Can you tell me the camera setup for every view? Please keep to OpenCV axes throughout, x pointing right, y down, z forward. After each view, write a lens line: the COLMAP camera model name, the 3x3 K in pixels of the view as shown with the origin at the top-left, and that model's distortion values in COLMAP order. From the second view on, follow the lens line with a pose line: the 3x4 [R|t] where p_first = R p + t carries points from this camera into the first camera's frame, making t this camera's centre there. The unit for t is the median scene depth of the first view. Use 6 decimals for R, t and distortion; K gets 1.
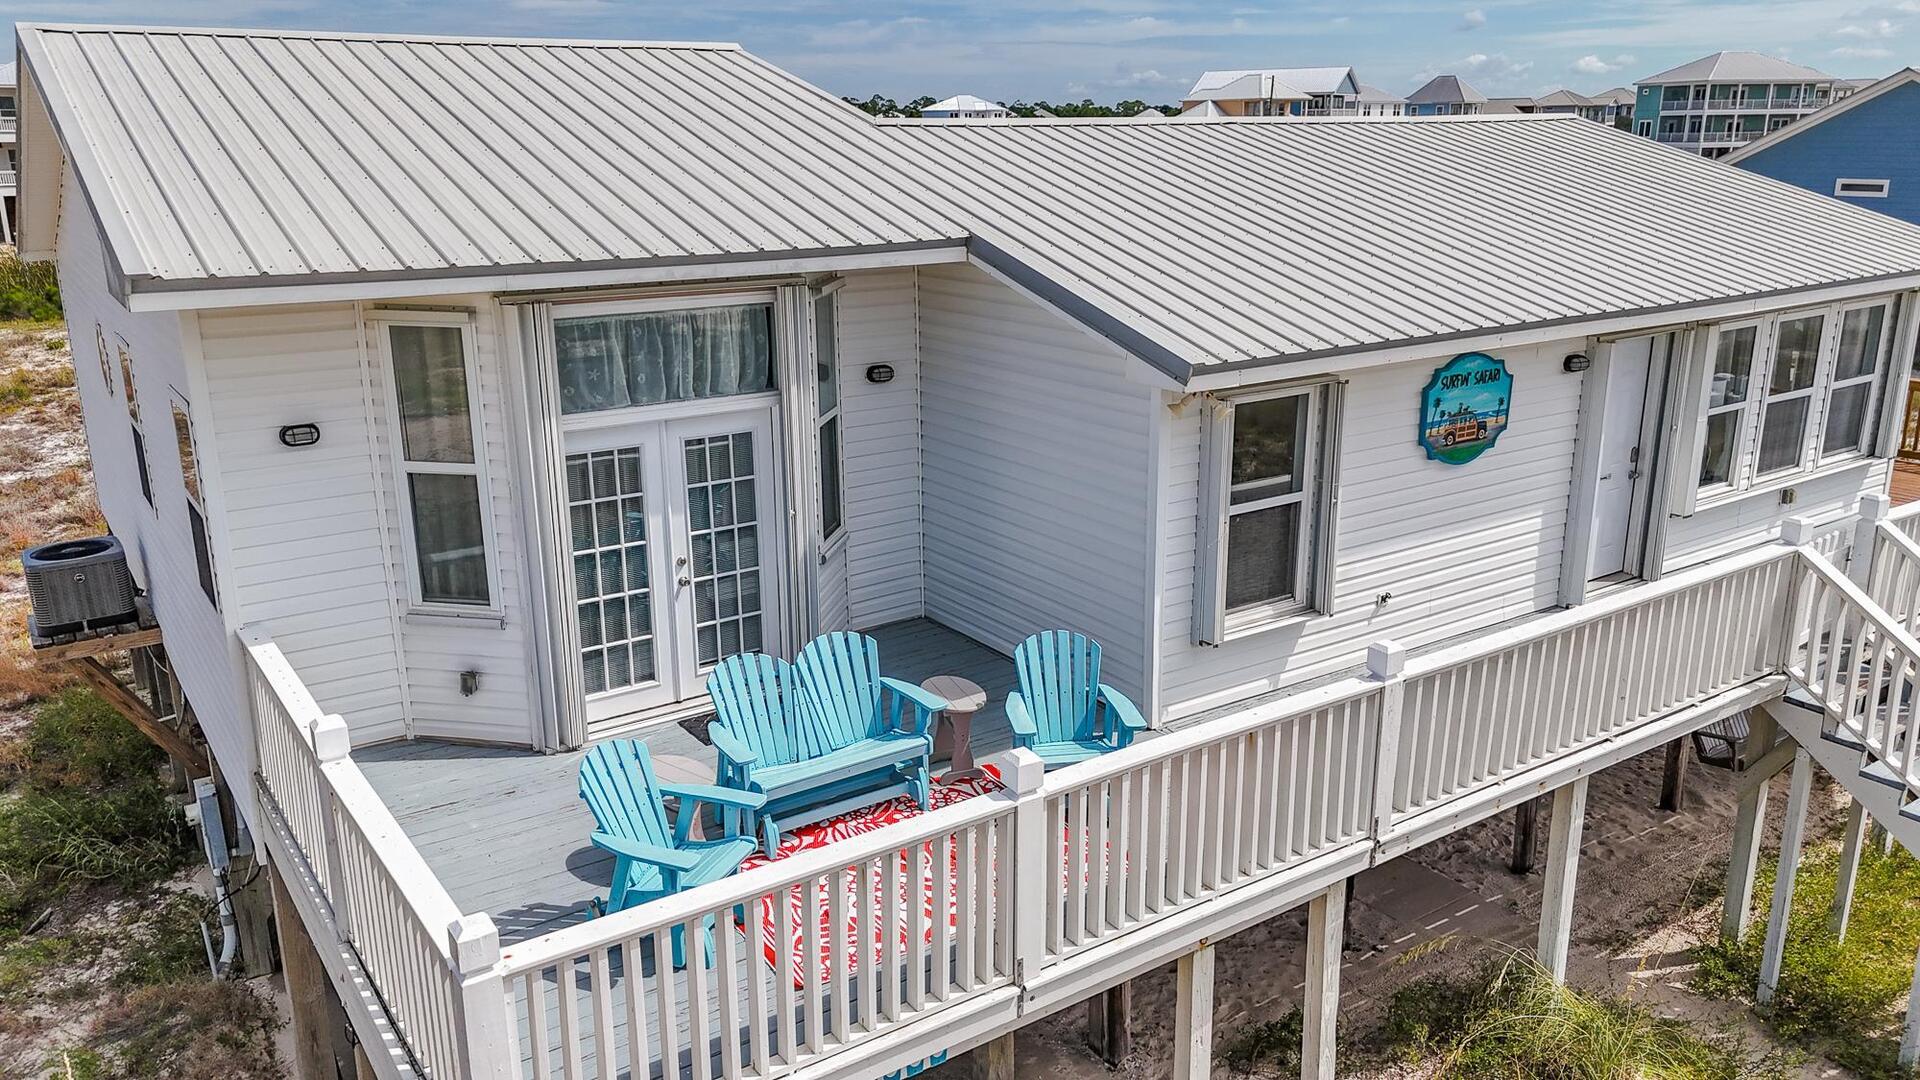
lens RADIAL K [[1422.3, 0, 960.0], [0, 1422.3, 540.0], [0, 0, 1]] dist [0.081231, -0.077733]
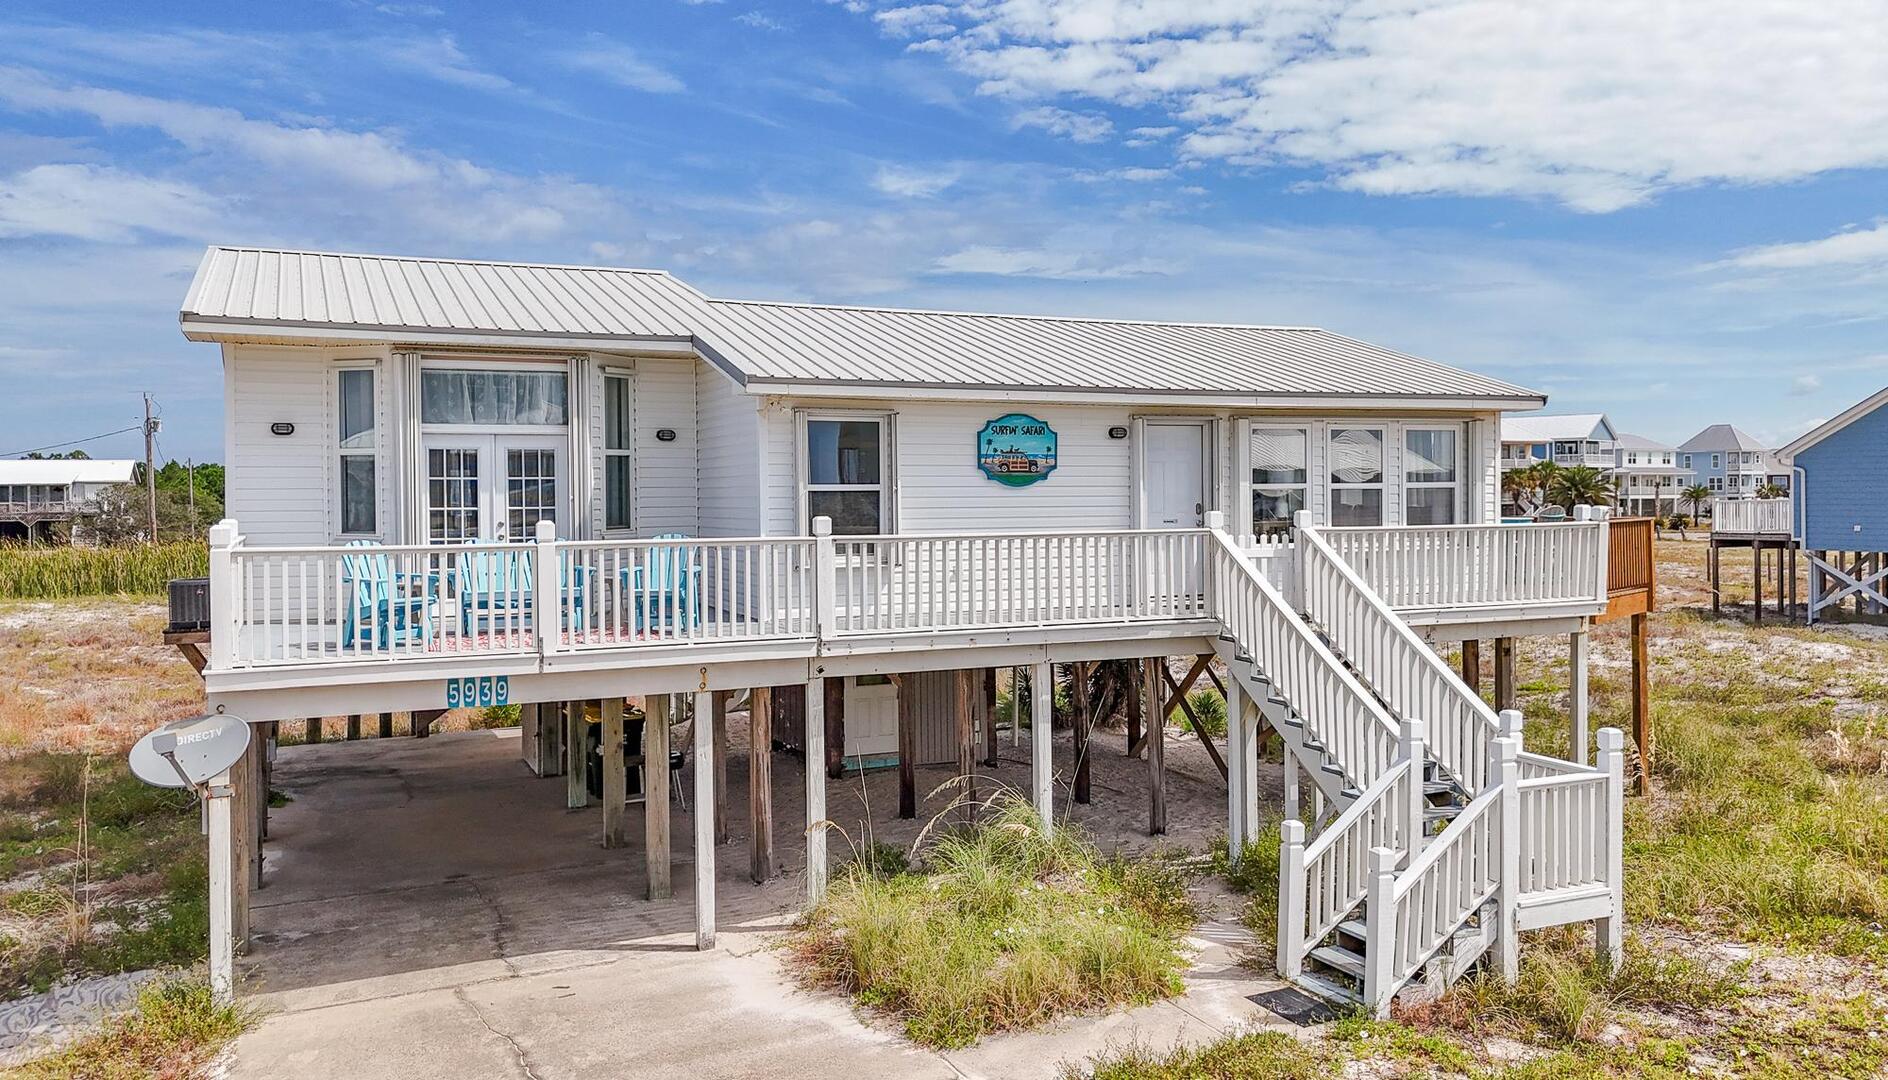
lens RADIAL K [[1497.7, 0, 983.6], [0, 1497.7, 546.1], [0, 0, 1]] dist [0.057780, -0.060385]
pose [[0.985735, 0.007266, -0.168151, 0.633406], [-0.047380, 0.970643, -0.235812, 0.416507], [0.161501, 0.240415, 0.957141, -0.546518]]
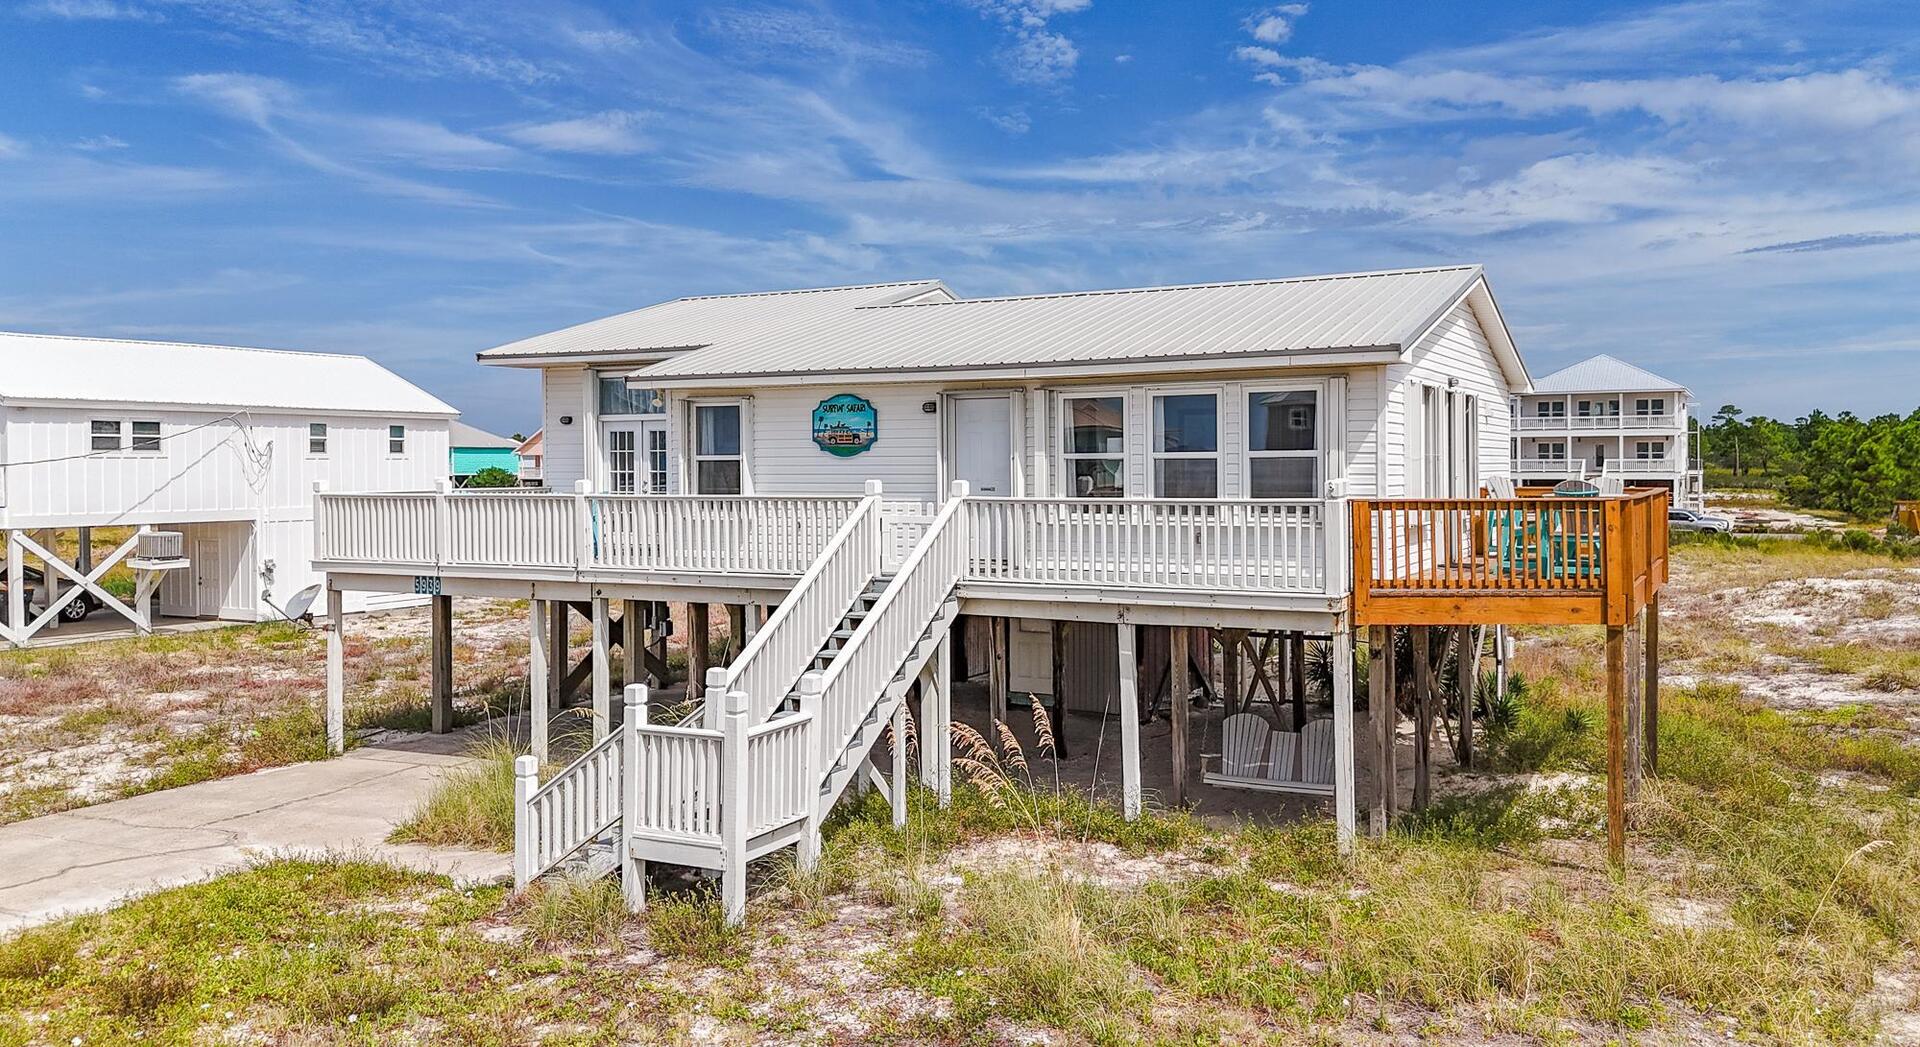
lens RADIAL K [[1457.5, 0, 991.2], [0, 1457.5, 518.0], [0, 0, 1]] dist [0.065307, -0.045495]
pose [[0.477438, 0.039457, -0.877779, 2.201488], [-0.238638, 0.967265, -0.086319, 0.144059], [0.845639, 0.250684, 0.471225, 0.355617]]
